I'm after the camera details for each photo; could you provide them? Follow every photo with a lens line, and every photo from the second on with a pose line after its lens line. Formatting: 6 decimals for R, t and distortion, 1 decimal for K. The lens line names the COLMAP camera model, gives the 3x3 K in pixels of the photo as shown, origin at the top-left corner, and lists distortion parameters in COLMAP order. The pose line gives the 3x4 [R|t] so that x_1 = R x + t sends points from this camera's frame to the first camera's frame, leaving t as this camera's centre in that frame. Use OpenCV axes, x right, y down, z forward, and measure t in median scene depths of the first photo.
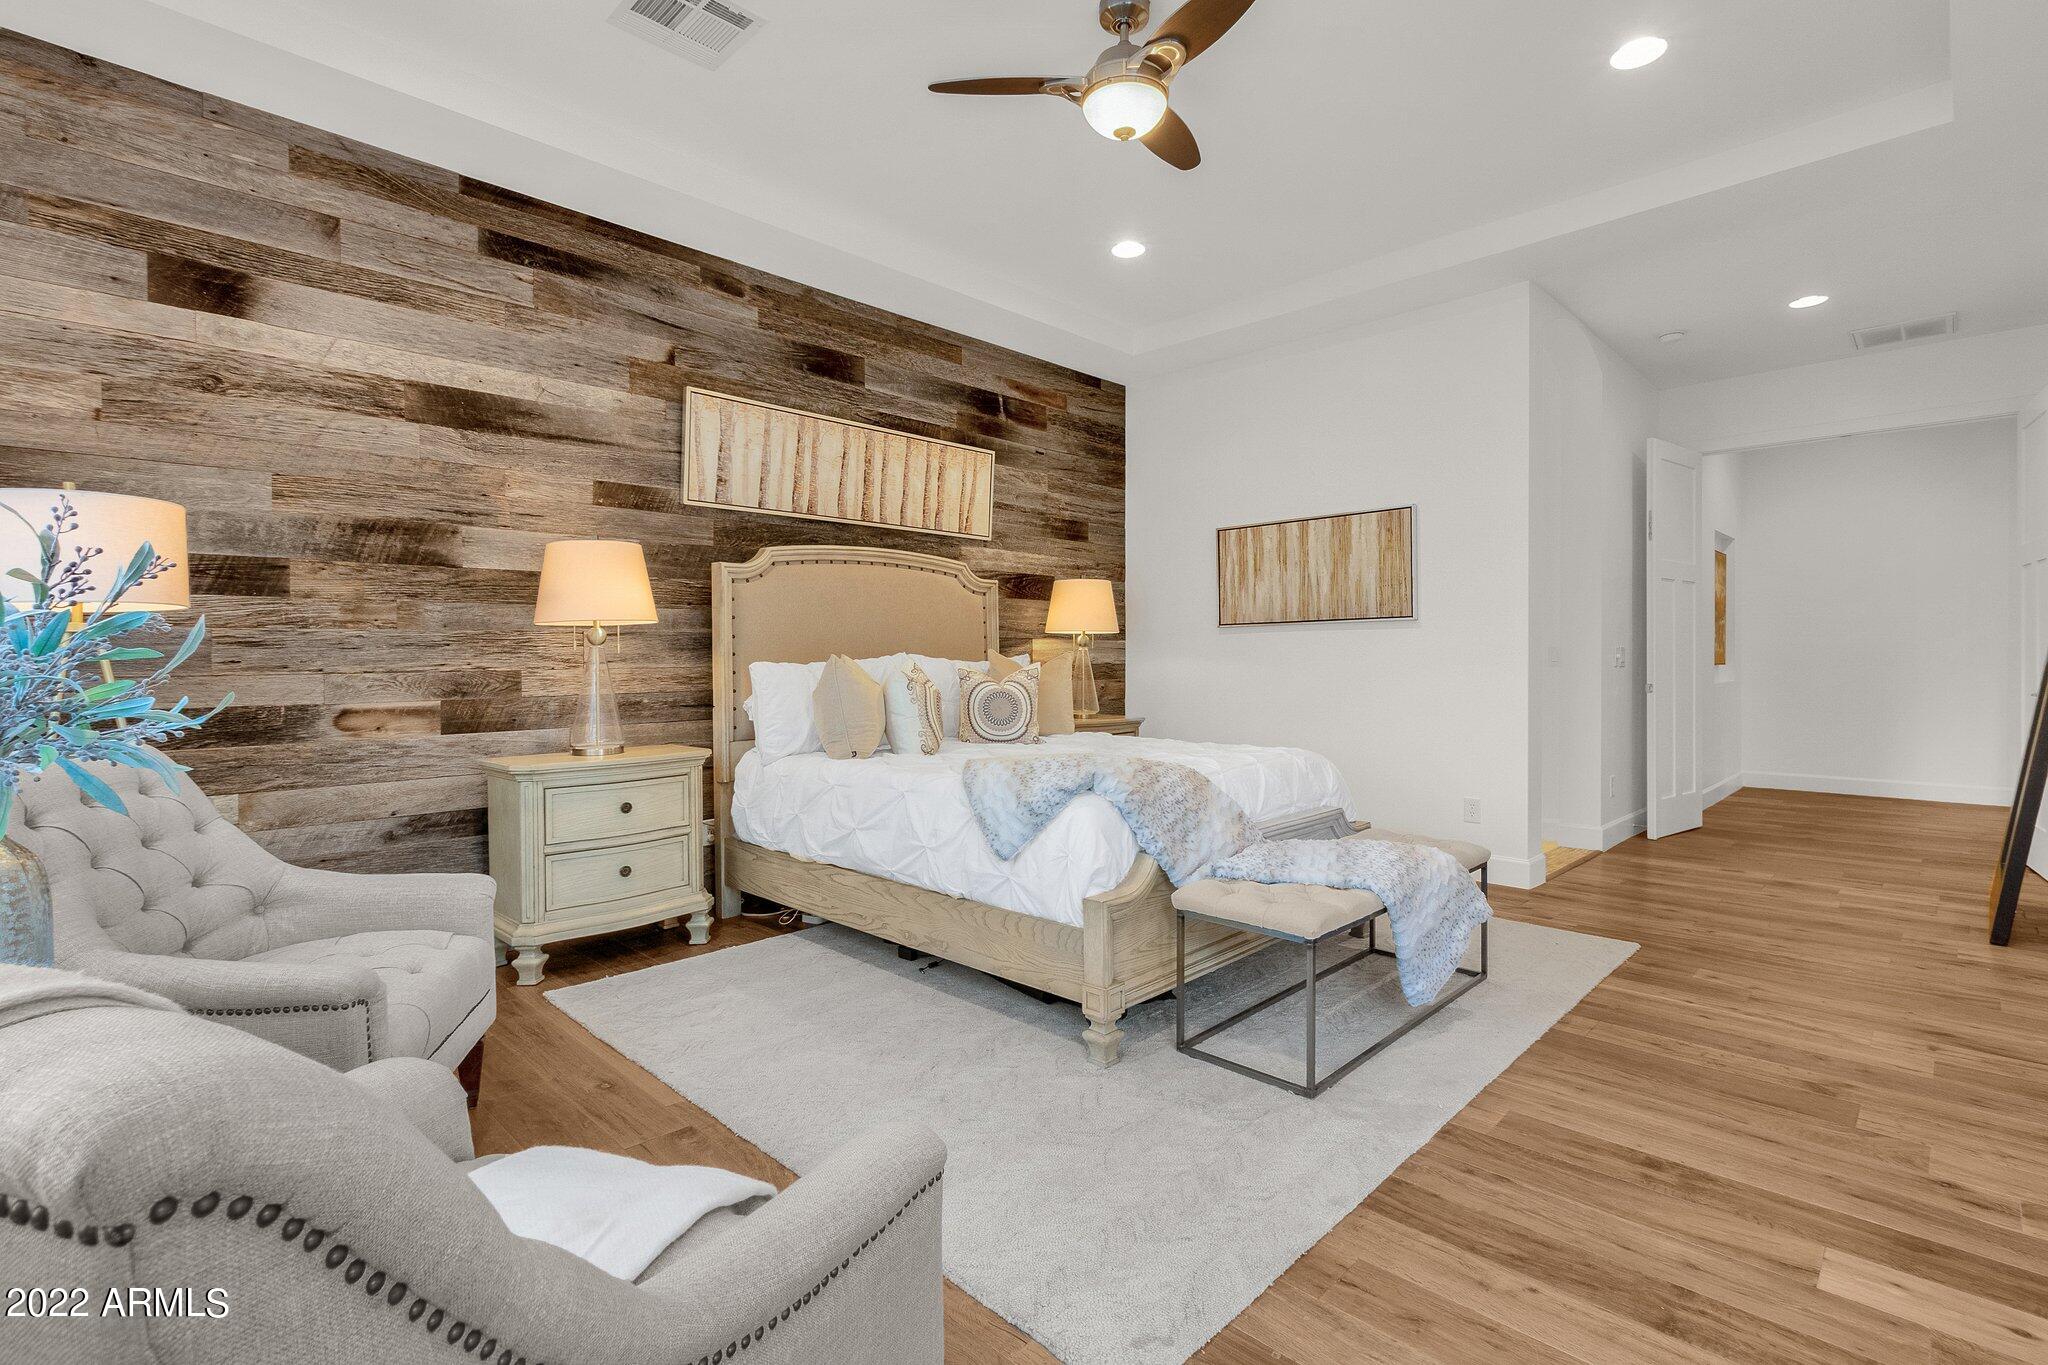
lens RADIAL K [[948.0, 0, 1039.3], [0, 948.0, 683.9], [0, 0, 1]] dist [0.003514, -0.001595]
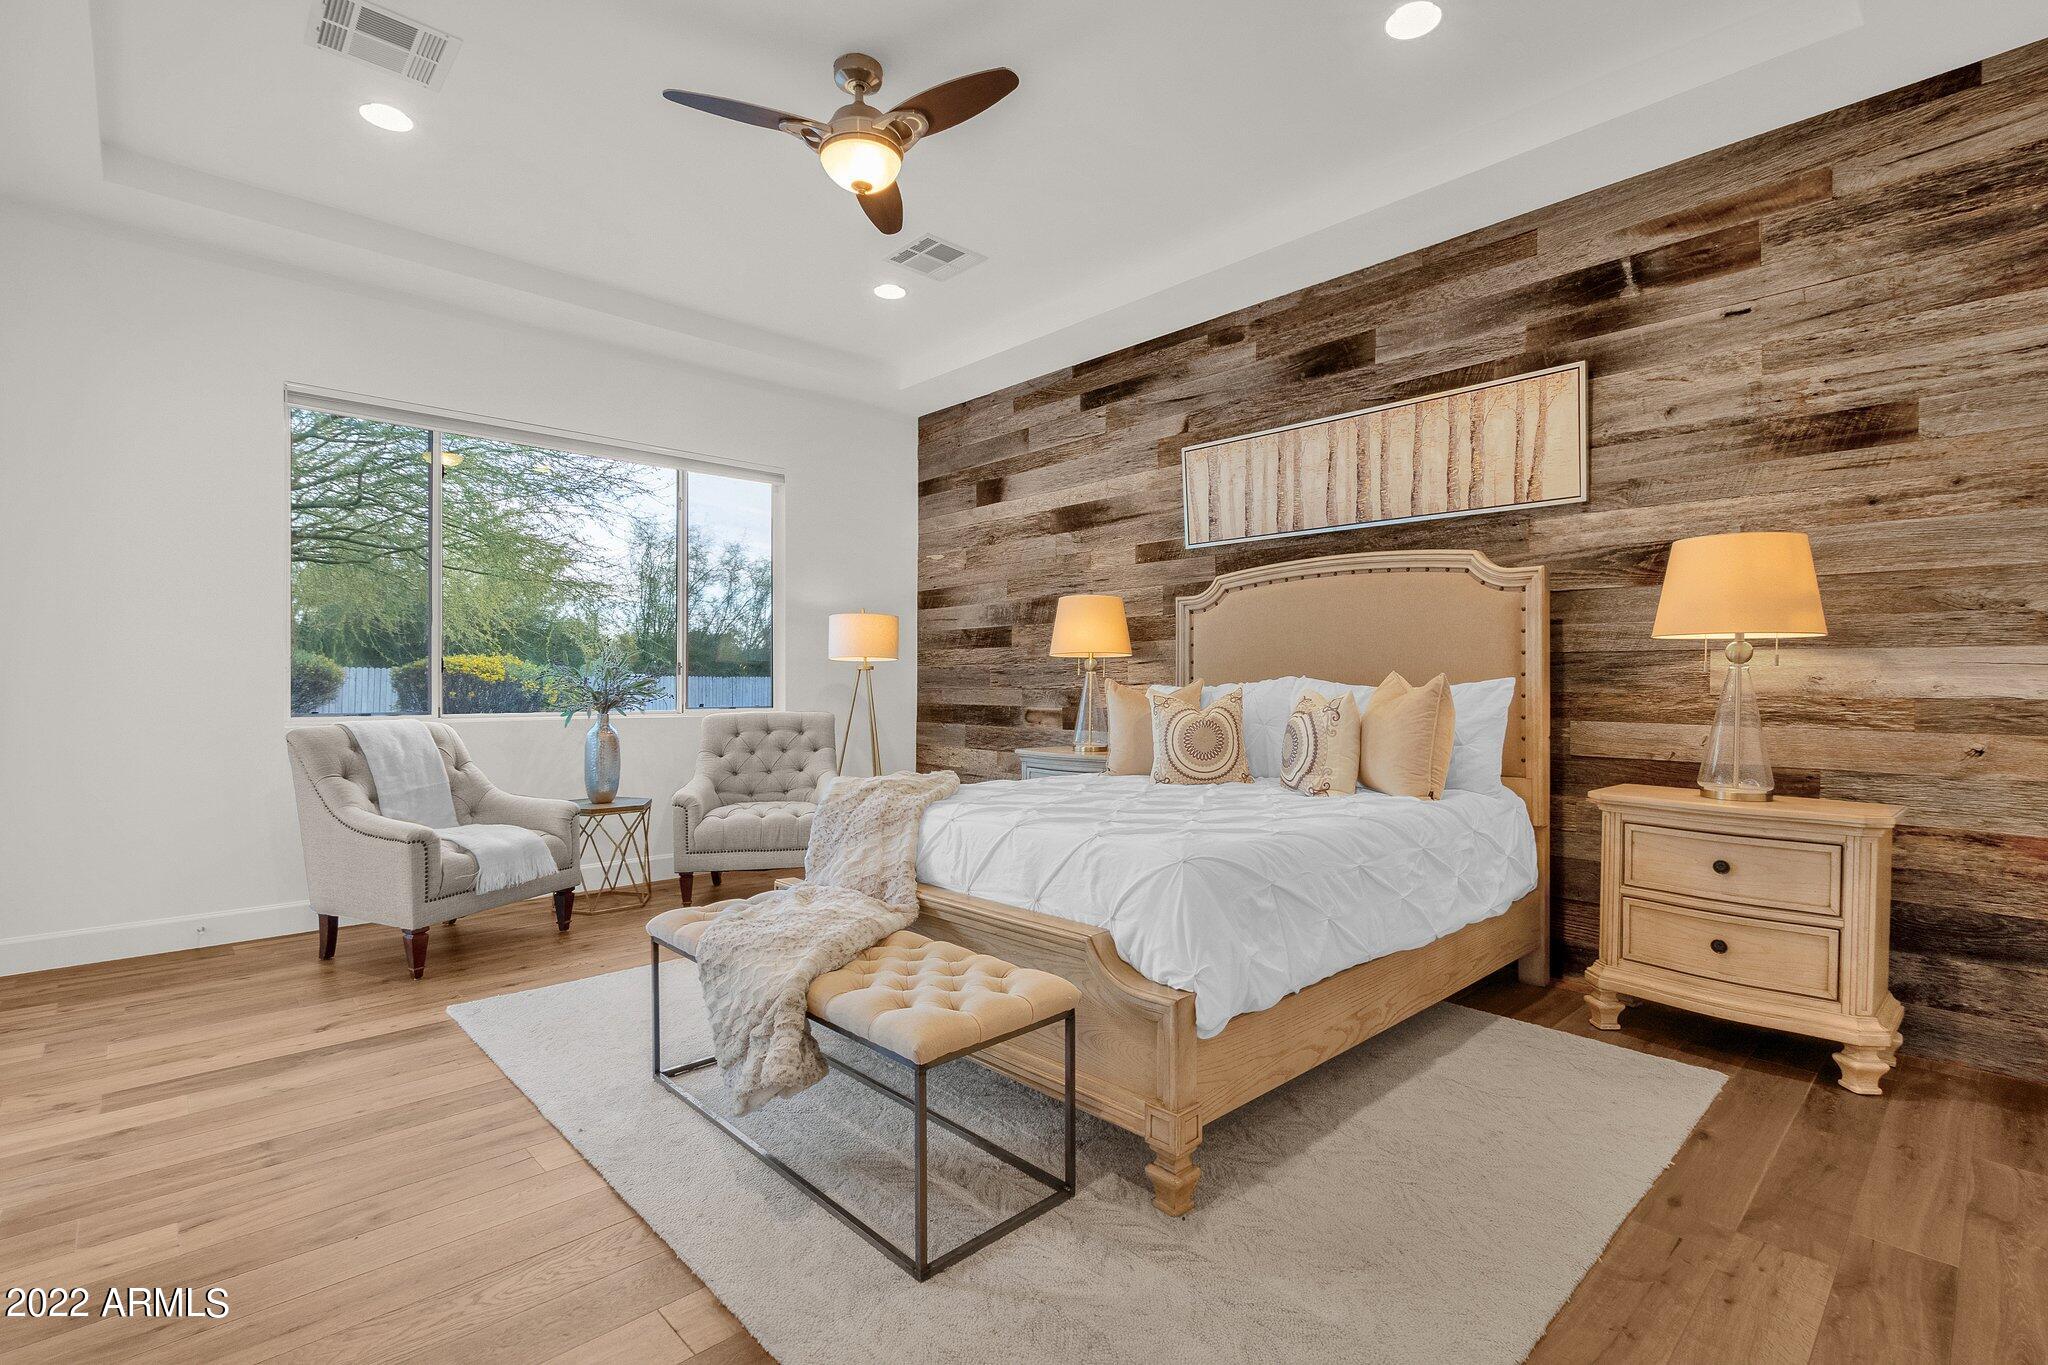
lens RADIAL K [[946.9, 0, 1019.2], [0, 946.9, 700.8], [0, 0, 1]] dist [0.003884, -0.000256]
pose [[-0.049581, 0.024622, -0.998467, 0.741477], [-0.031566, 0.999158, 0.026206, -0.025840], [0.998271, 0.032817, -0.048762, 0.795790]]
